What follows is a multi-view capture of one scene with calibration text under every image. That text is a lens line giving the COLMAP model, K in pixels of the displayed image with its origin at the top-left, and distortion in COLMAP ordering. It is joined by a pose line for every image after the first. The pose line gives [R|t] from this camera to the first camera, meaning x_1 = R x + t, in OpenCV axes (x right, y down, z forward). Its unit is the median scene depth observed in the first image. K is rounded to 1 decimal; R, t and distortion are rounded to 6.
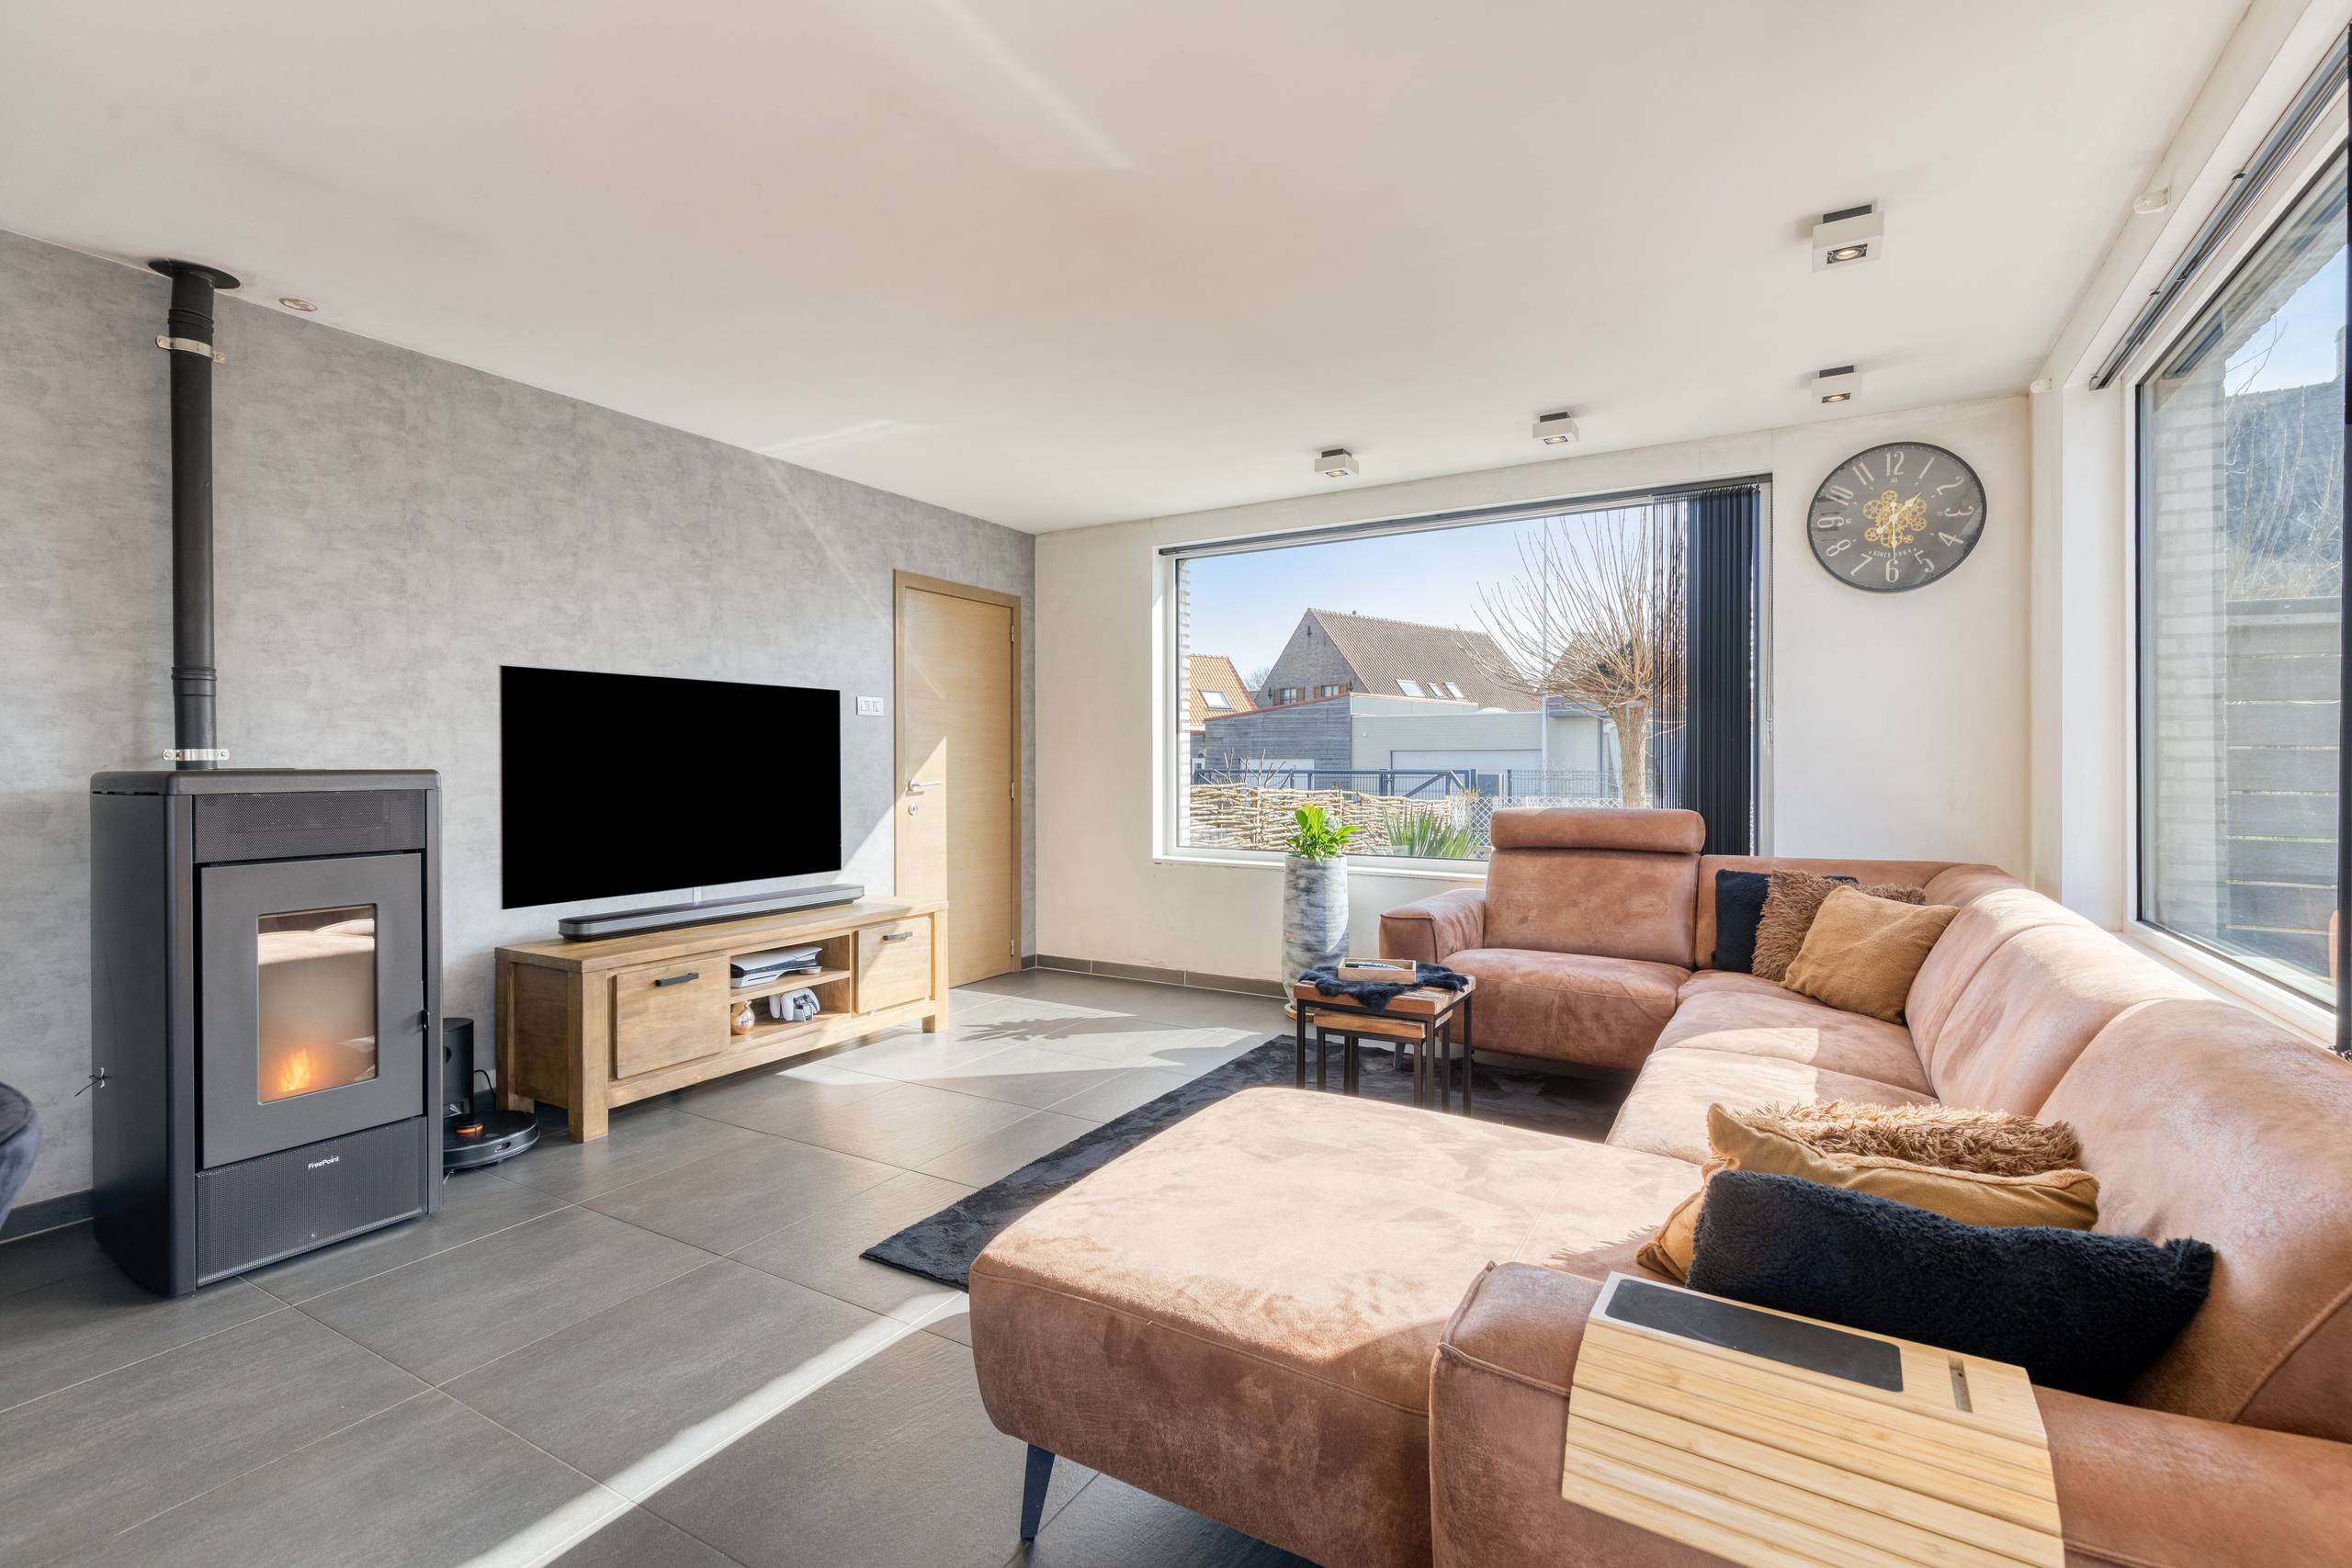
lens RADIAL K [[1068.8, 0, 1176.9], [0, 1068.8, 774.1], [0, 0, 1]] dist [0.009948, 0.000117]
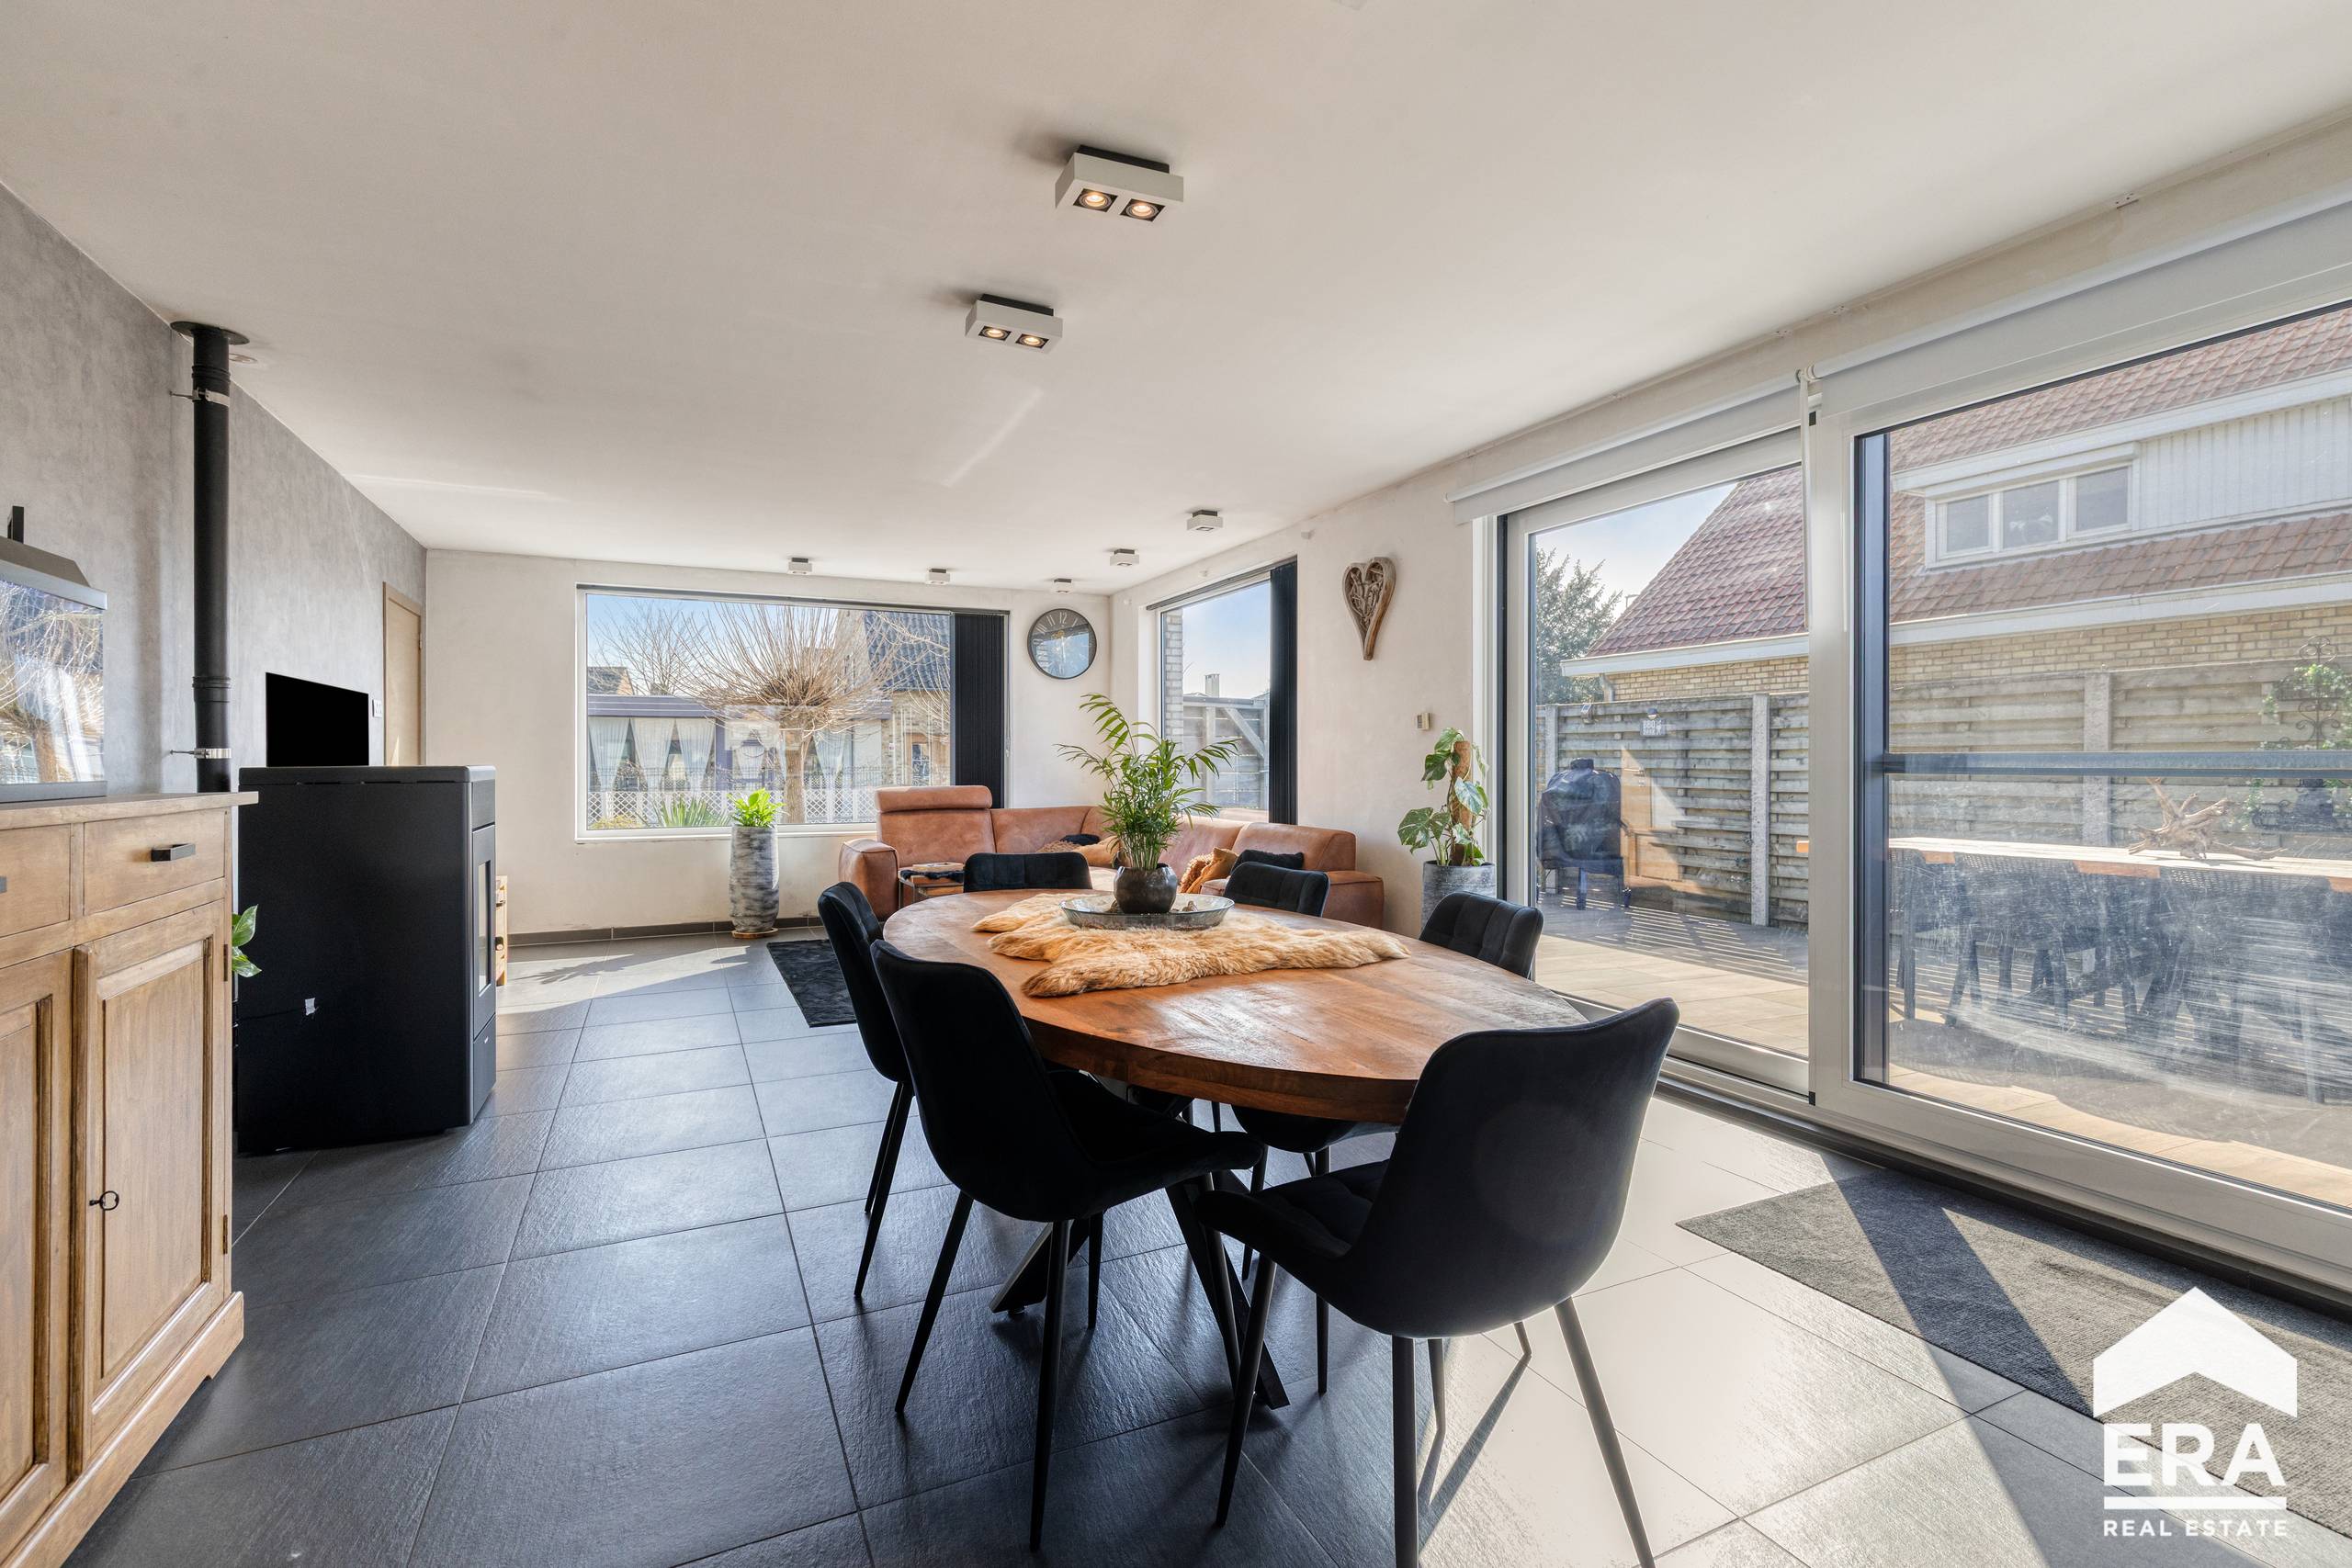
lens RADIAL K [[1068.8, 0, 1192.3], [0, 1068.8, 770.8], [0, 0, 1]] dist [0.009948, 0.000117]
pose [[0.547511, -0.008014, 0.836760, -0.867730], [0.009253, 0.999951, 0.003523, 0.003916], [-0.836747, 0.005814, 0.547559, -0.327647]]
